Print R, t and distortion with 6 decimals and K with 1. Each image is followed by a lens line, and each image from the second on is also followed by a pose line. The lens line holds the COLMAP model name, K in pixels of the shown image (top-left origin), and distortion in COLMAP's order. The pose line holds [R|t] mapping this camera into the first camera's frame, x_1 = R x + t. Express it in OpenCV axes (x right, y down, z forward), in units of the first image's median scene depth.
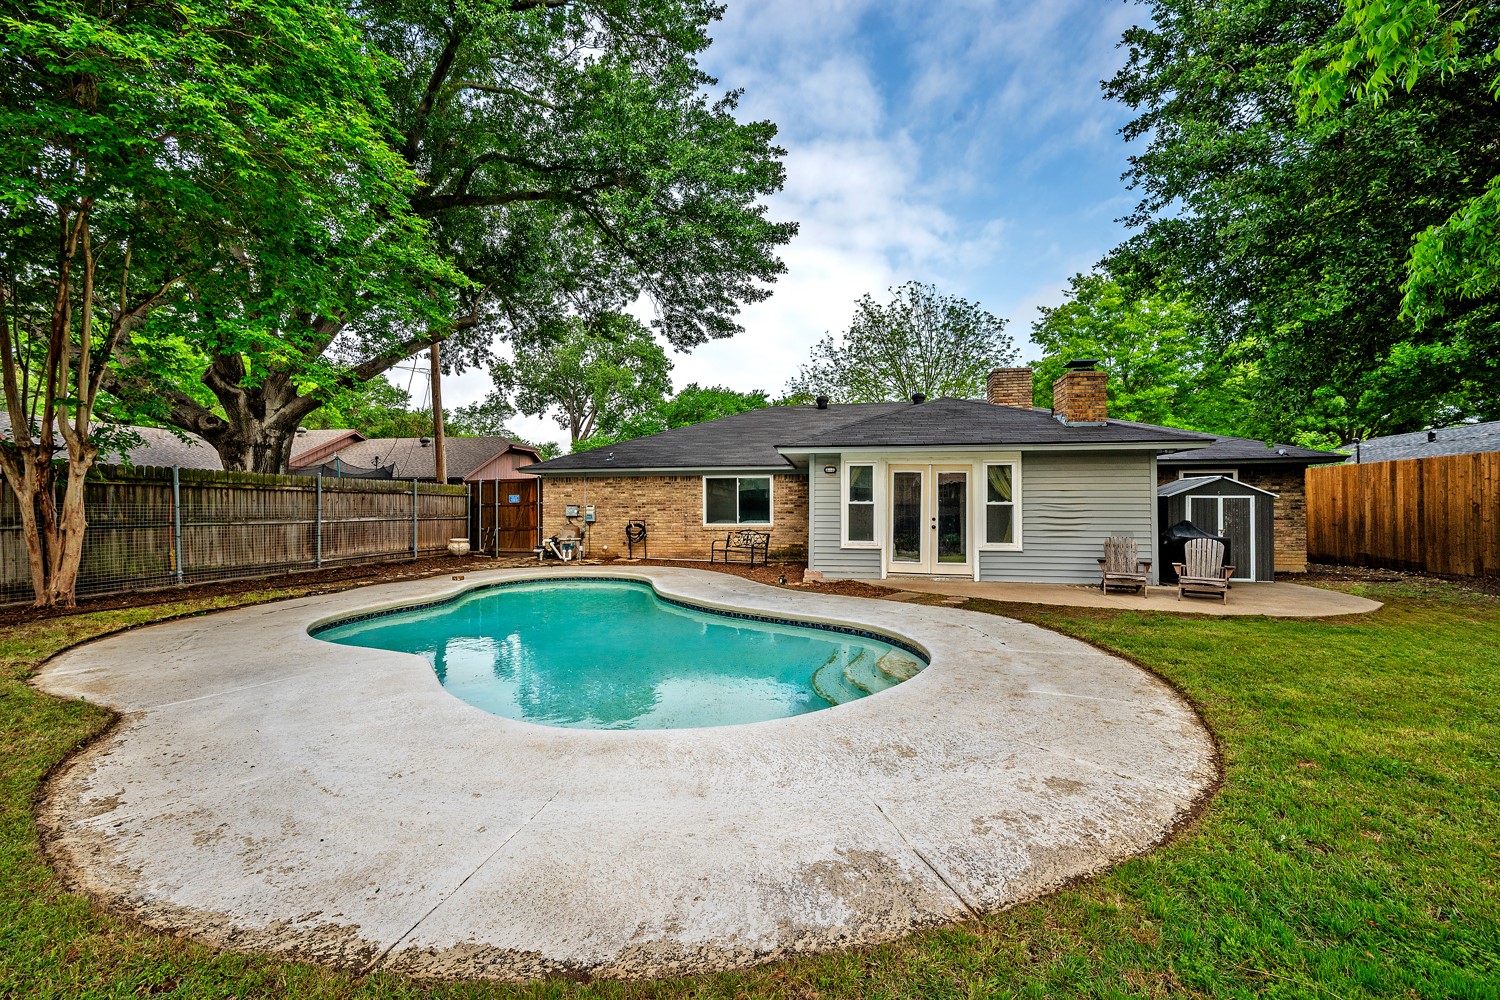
lens RADIAL K [[586.6, 0, 751.4], [0, 586.6, 498.9], [0, 0, 1]] dist [-0.000663, -0.000644]
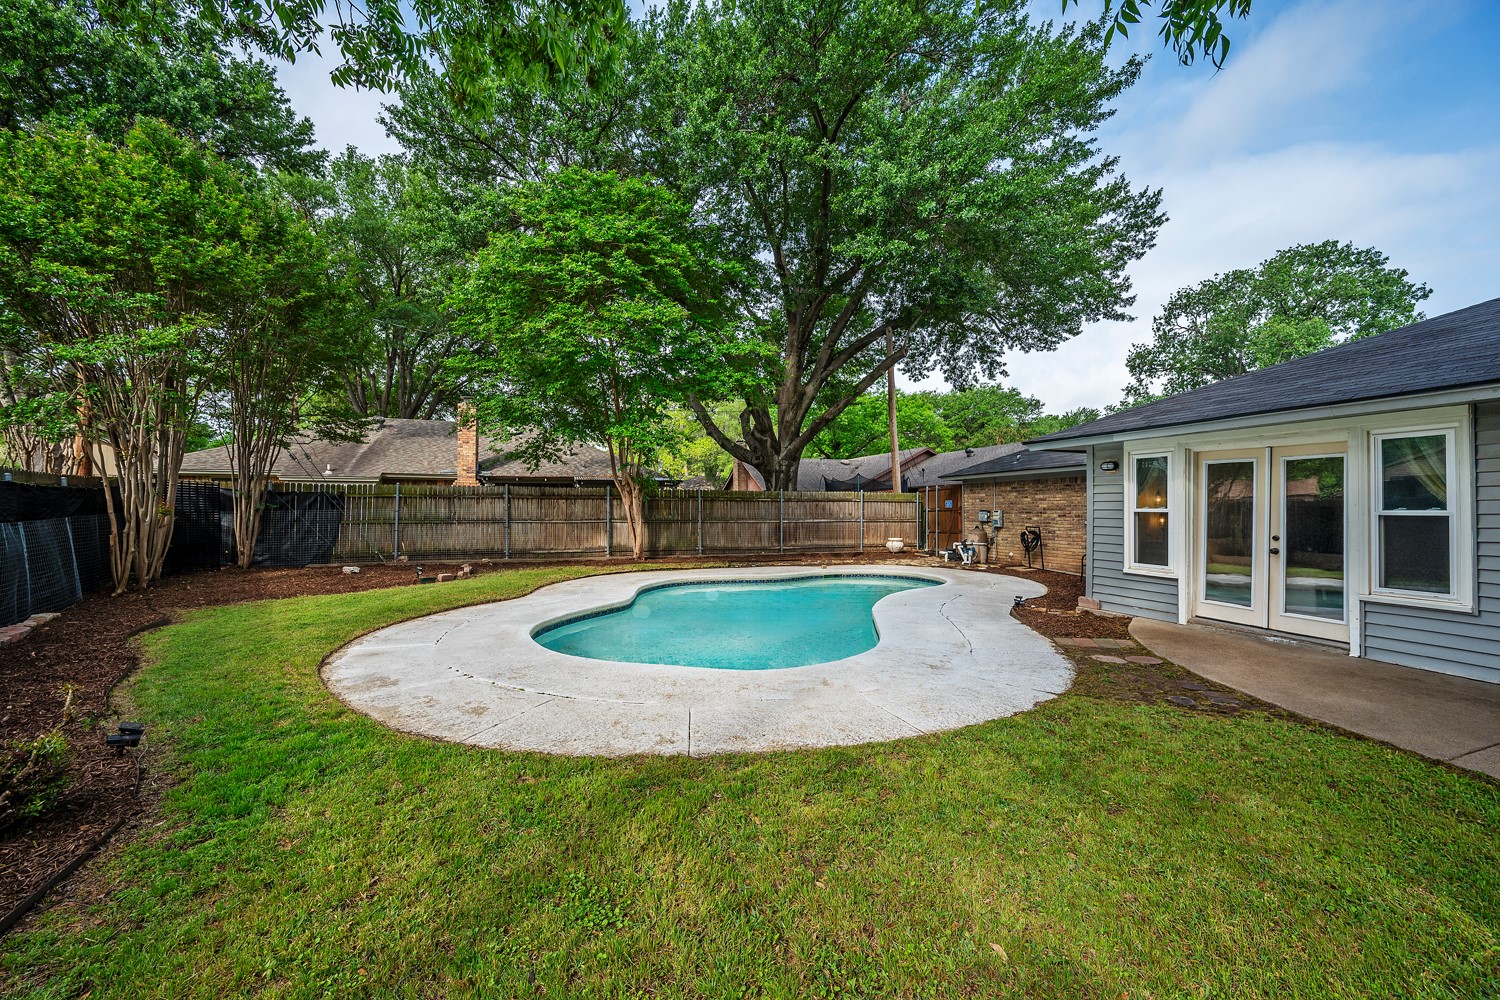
lens RADIAL K [[586.6, 0, 750.8], [0, 586.6, 506.6], [0, 0, 1]] dist [-0.000663, -0.000644]
pose [[0.468293, -0.002291, -0.883570, 0.585974], [0.011705, 0.999925, 0.003610, -0.006203], [0.883495, -0.012033, 0.468285, 0.251046]]
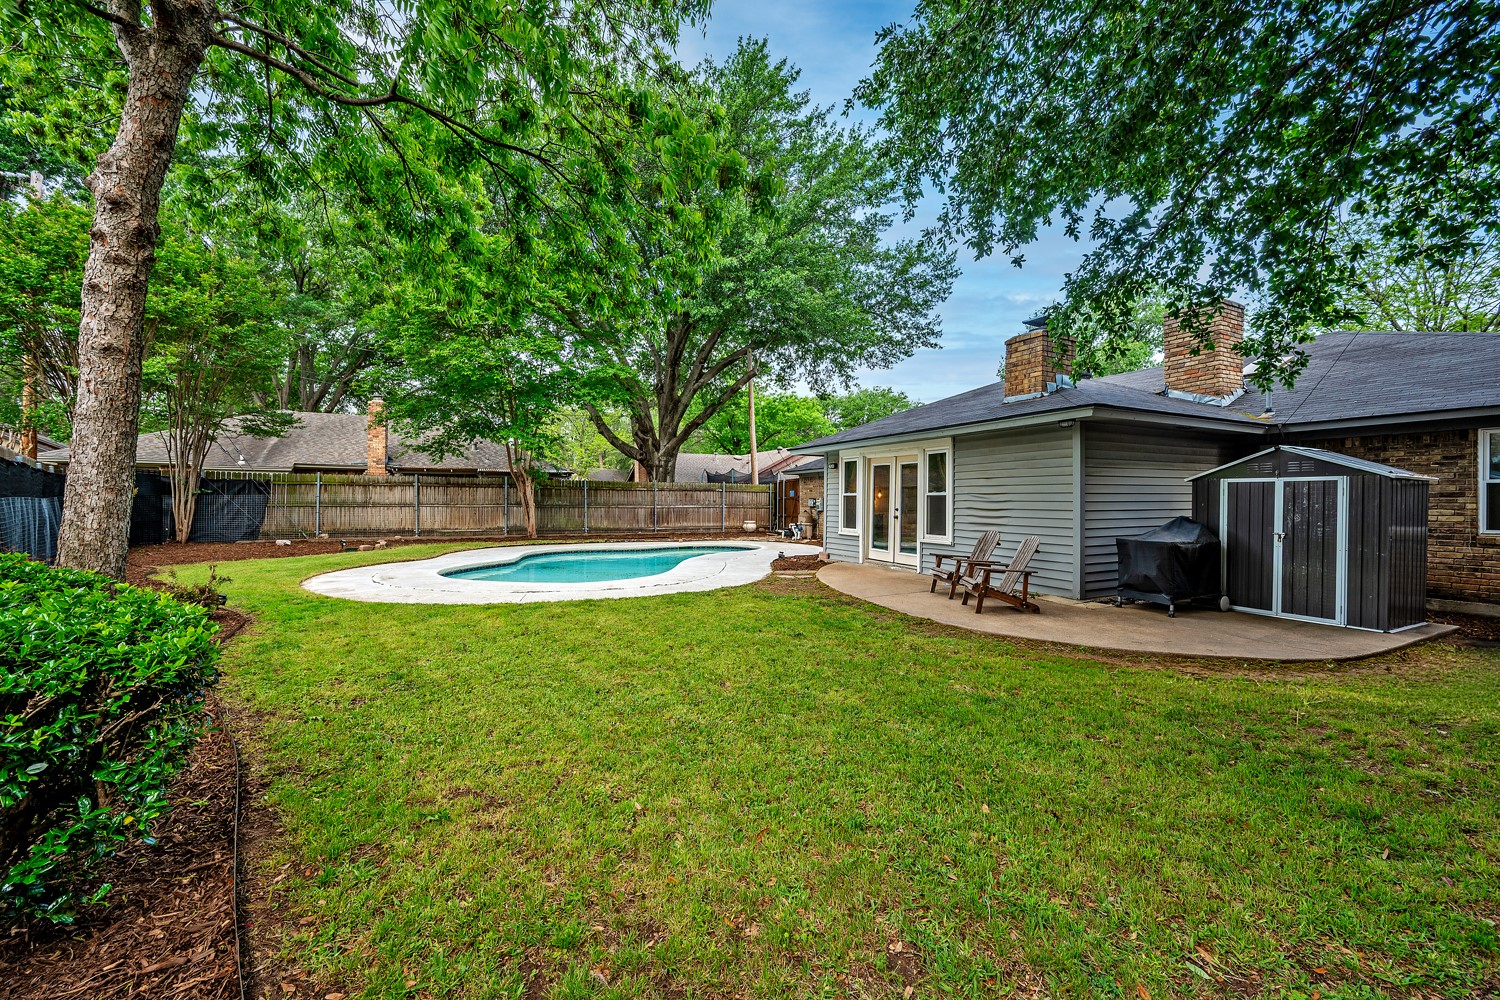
lens RADIAL K [[586.6, 0, 752.6], [0, 586.6, 506.0], [0, 0, 1]] dist [-0.000663, -0.000644]
pose [[0.579222, 0.008210, -0.815128, 0.995034], [0.008036, 0.999843, 0.015780, 0.009807], [0.815130, -0.015690, 0.579065, 0.204855]]
